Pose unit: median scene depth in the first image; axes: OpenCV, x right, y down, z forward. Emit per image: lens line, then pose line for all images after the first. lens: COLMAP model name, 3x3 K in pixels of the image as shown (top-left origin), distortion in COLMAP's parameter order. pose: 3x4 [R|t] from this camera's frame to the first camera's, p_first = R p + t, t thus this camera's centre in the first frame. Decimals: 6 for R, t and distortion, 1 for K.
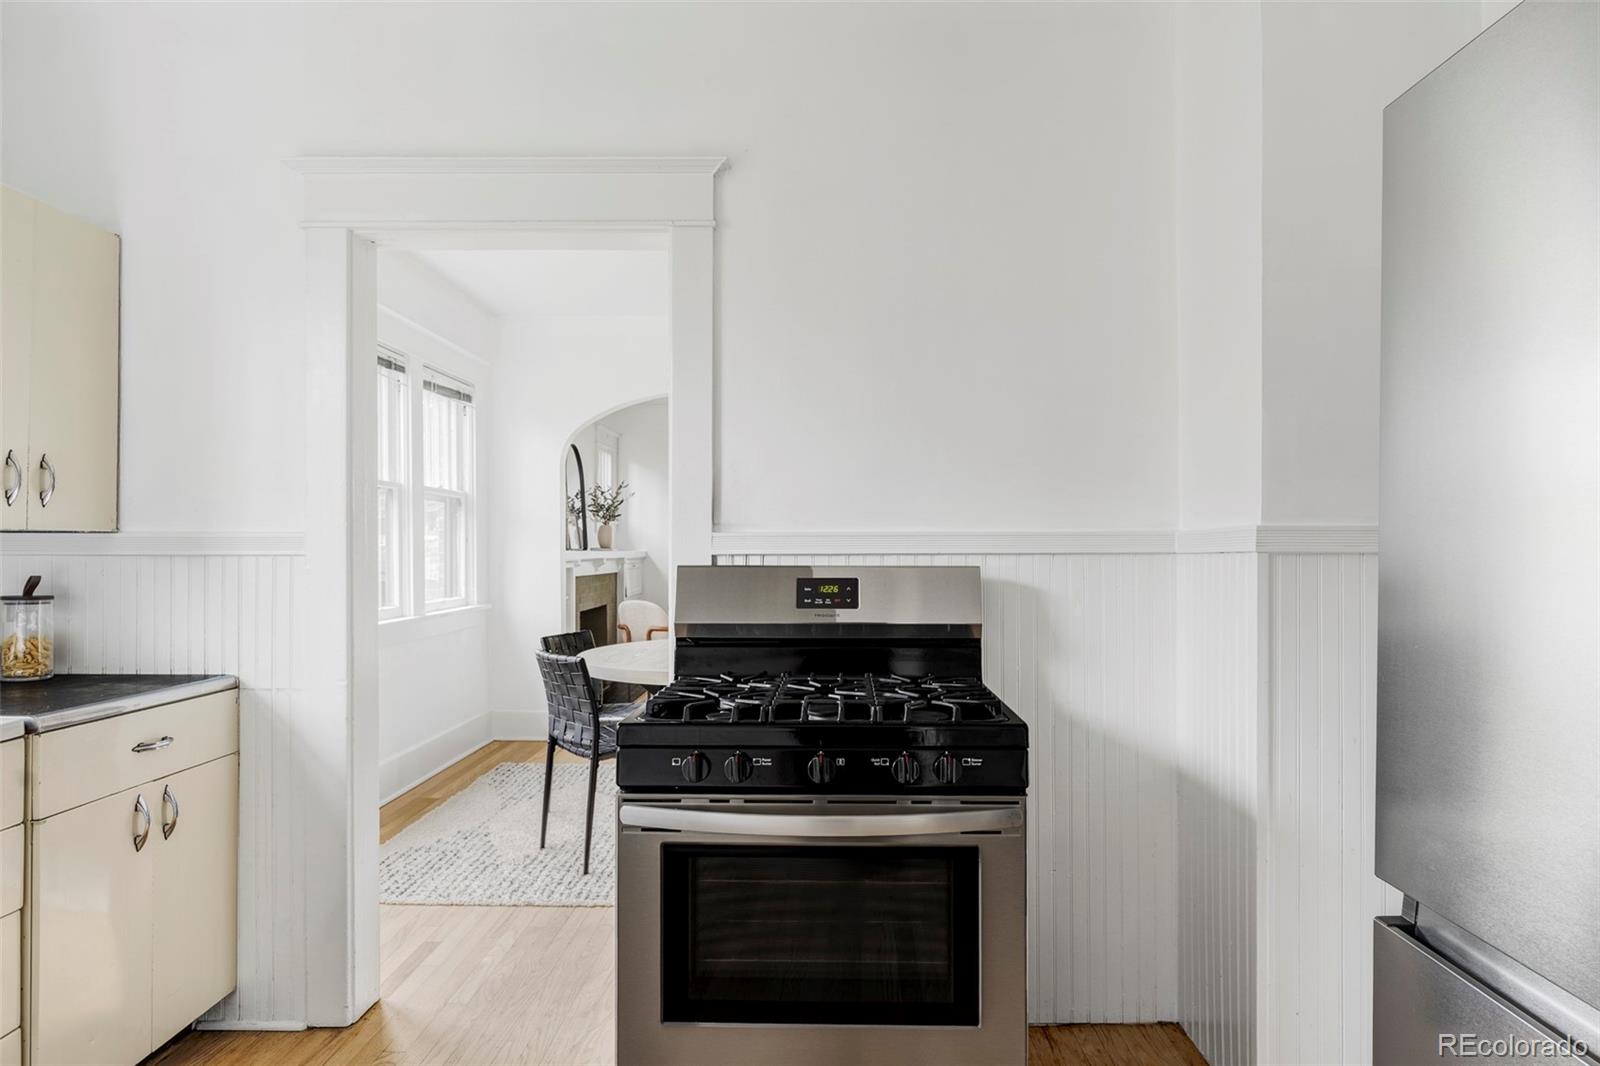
lens RADIAL K [[912.0, 0, 797.3], [0, 912.0, 553.9], [0, 0, 1]] dist [-0.003136, 0.005405]
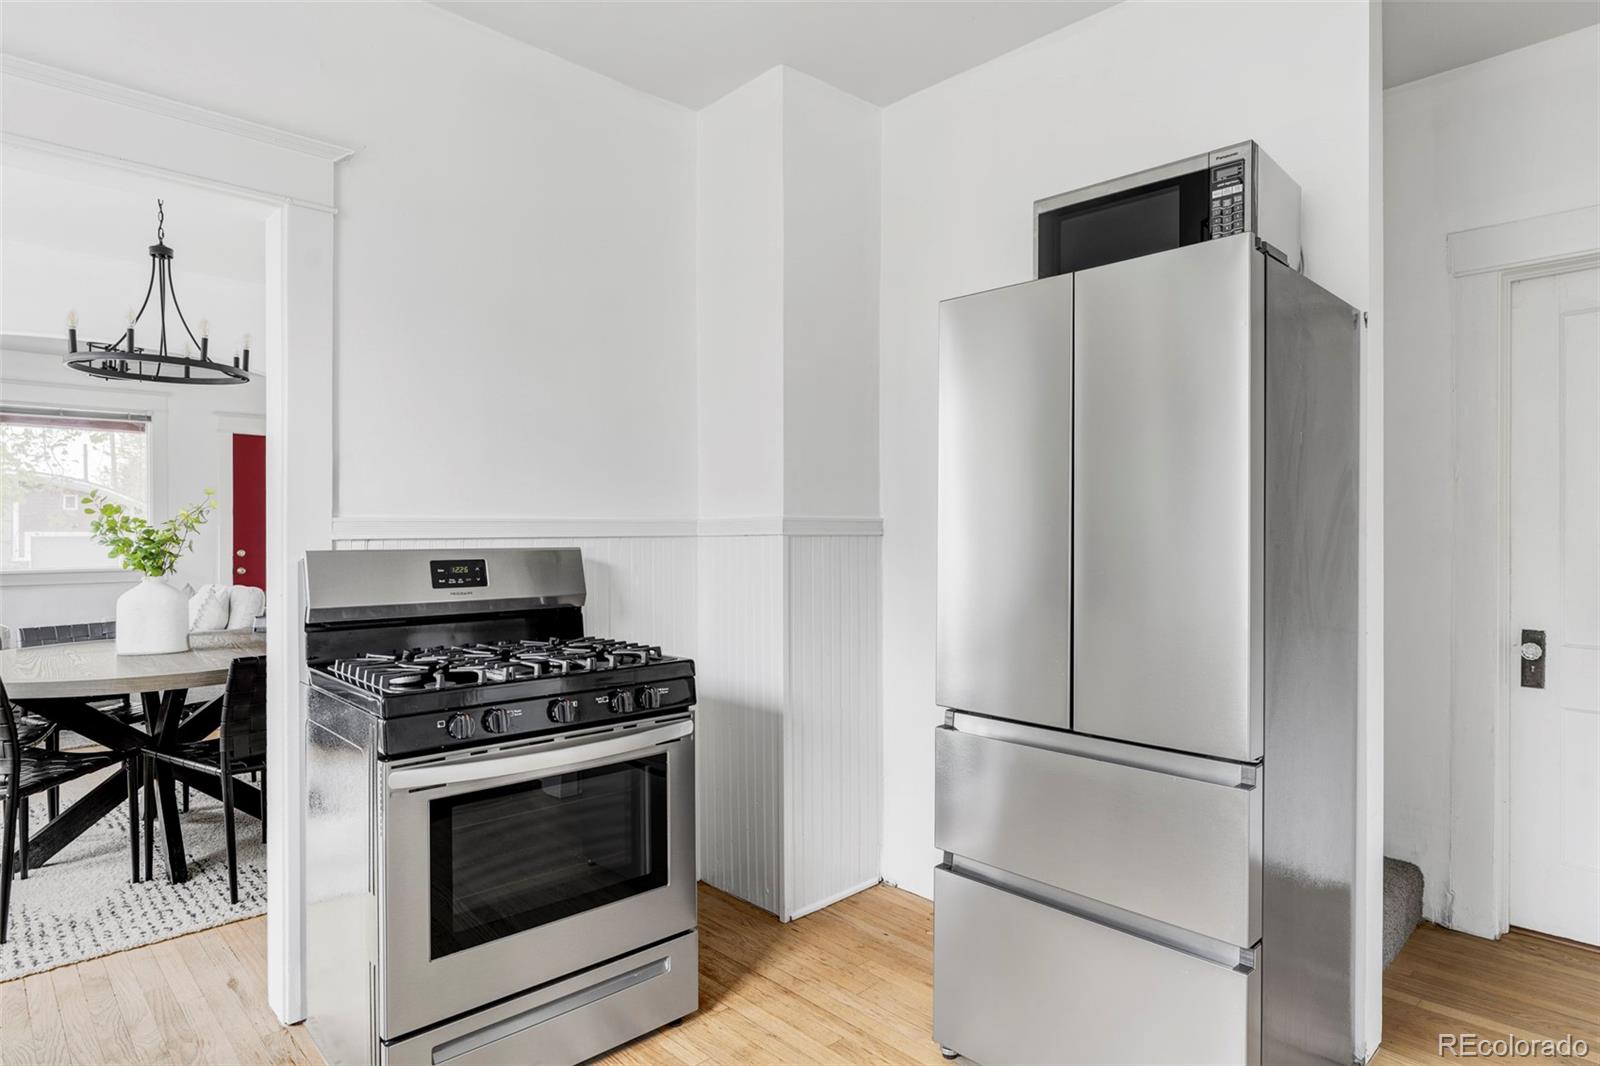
lens RADIAL K [[912.0, 0, 788.6], [0, 912.0, 545.7], [0, 0, 1]] dist [-0.003136, 0.005405]
pose [[0.707731, -0.013055, 0.706362, -0.467617], [0.005359, 0.999900, 0.013111, -0.003284], [-0.706462, -0.005494, 0.707730, -0.069001]]
